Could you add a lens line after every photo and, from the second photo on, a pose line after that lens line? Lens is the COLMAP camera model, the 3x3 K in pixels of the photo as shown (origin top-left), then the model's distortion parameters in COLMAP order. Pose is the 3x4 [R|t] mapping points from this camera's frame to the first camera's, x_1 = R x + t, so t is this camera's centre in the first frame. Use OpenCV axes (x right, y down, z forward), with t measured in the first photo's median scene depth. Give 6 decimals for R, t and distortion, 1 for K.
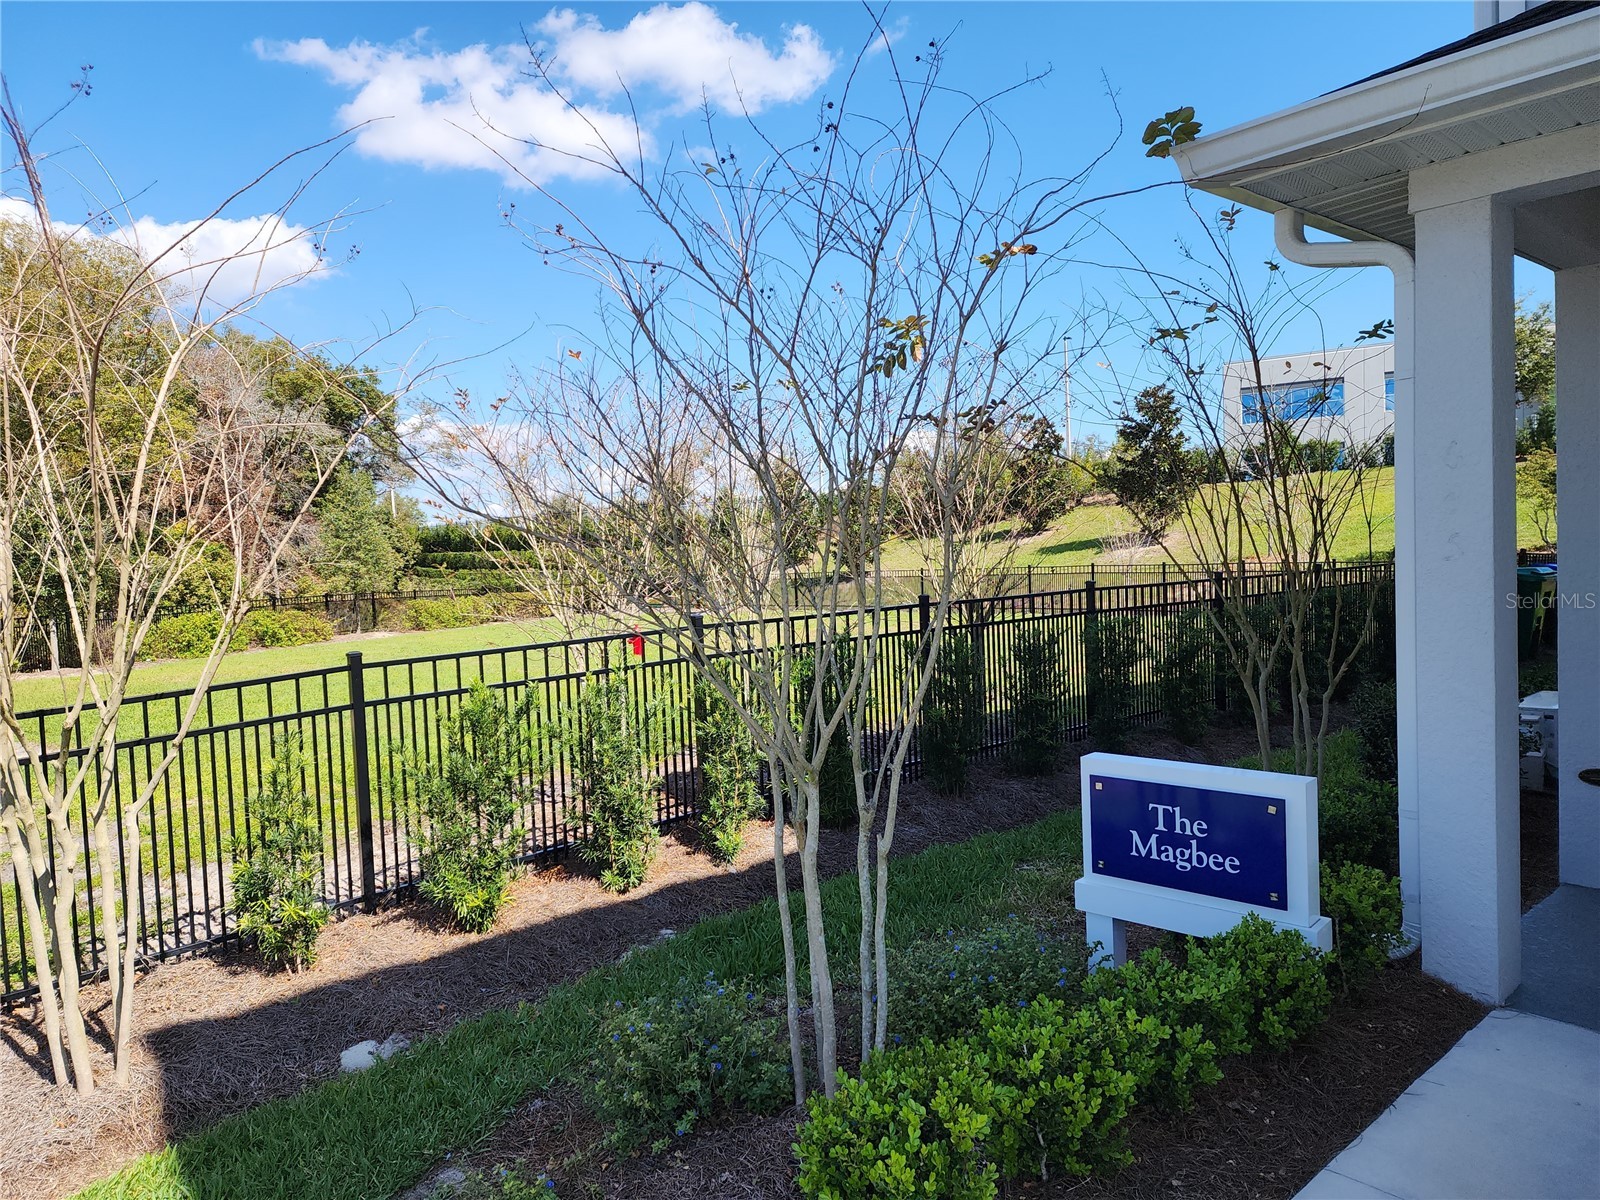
lens RADIAL K [[1079.6, 0, 795.0], [0, 1079.6, 599.7], [0, 0, 1]] dist [0.054918, -0.048641]
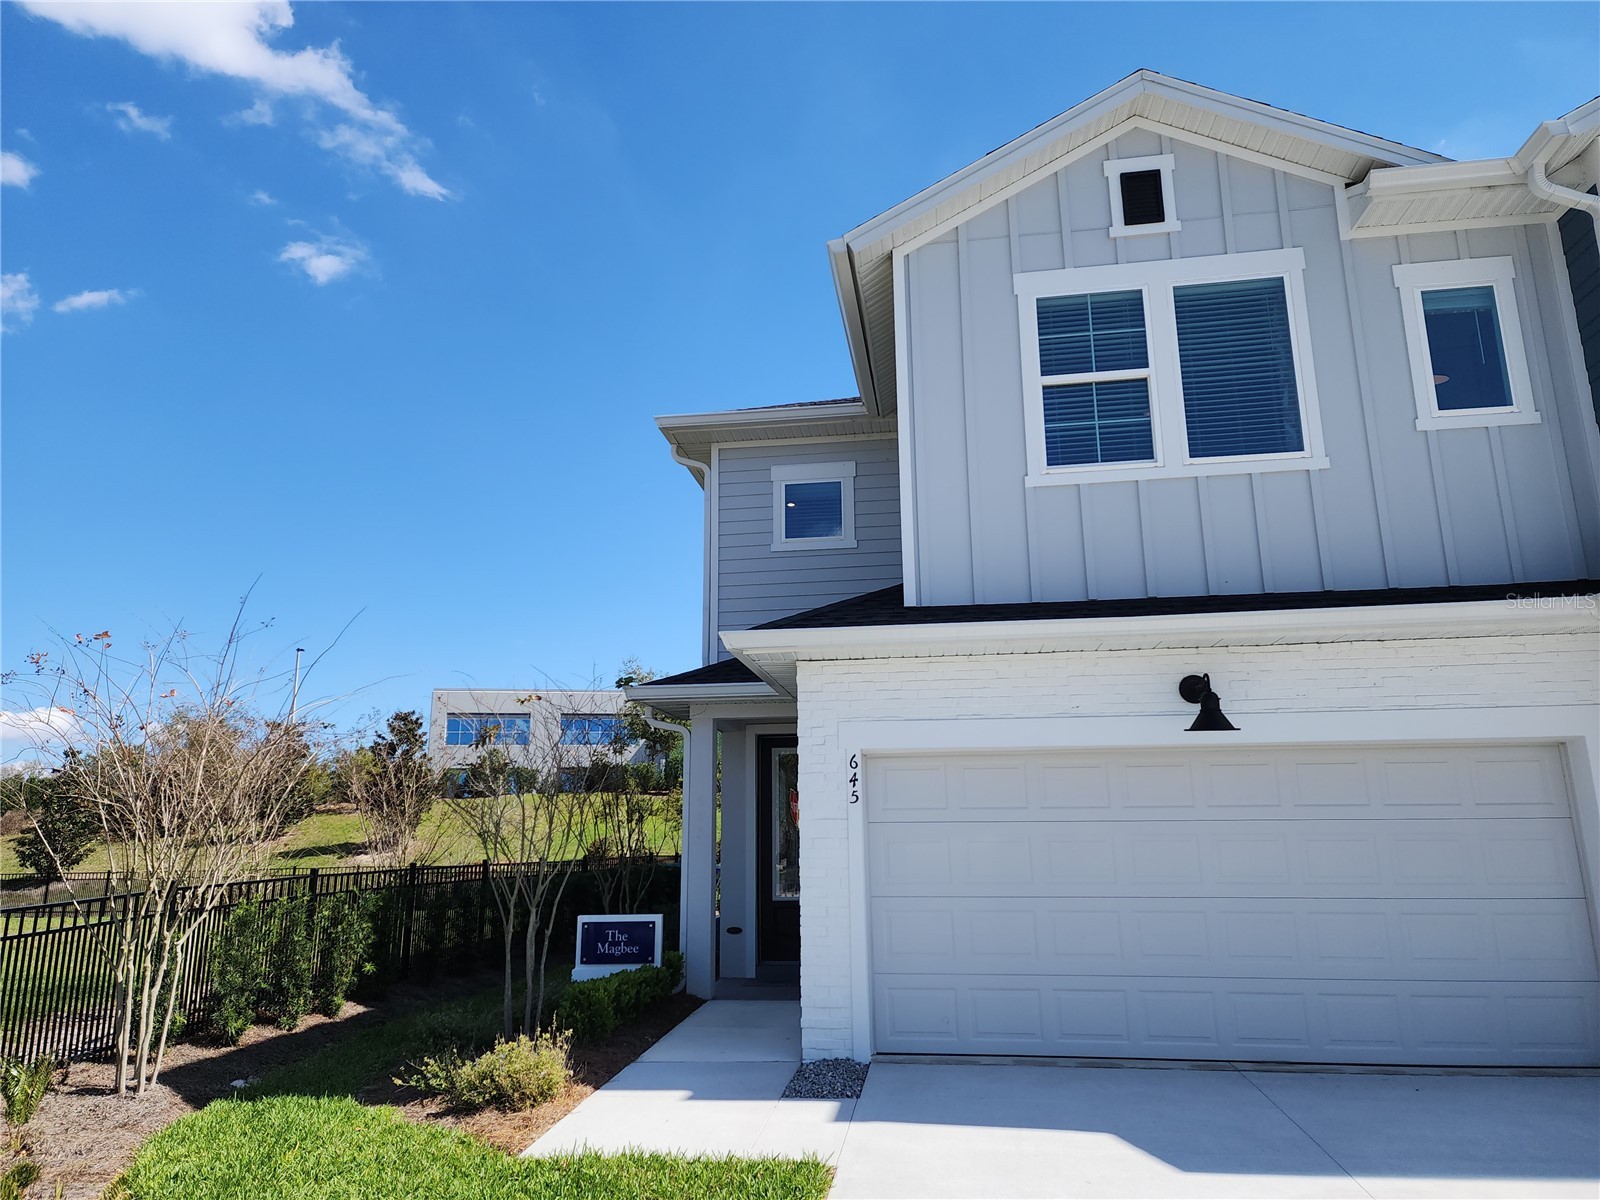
lens RADIAL K [[1079.6, 0, 799.2], [0, 1079.6, 596.1], [0, 0, 1]] dist [0.054918, -0.048641]
pose [[0.747432, 0.176495, 0.640465, -0.873057], [0.012351, 0.960206, -0.279021, 0.112863], [-0.664223, 0.216460, 0.715508, -1.037726]]
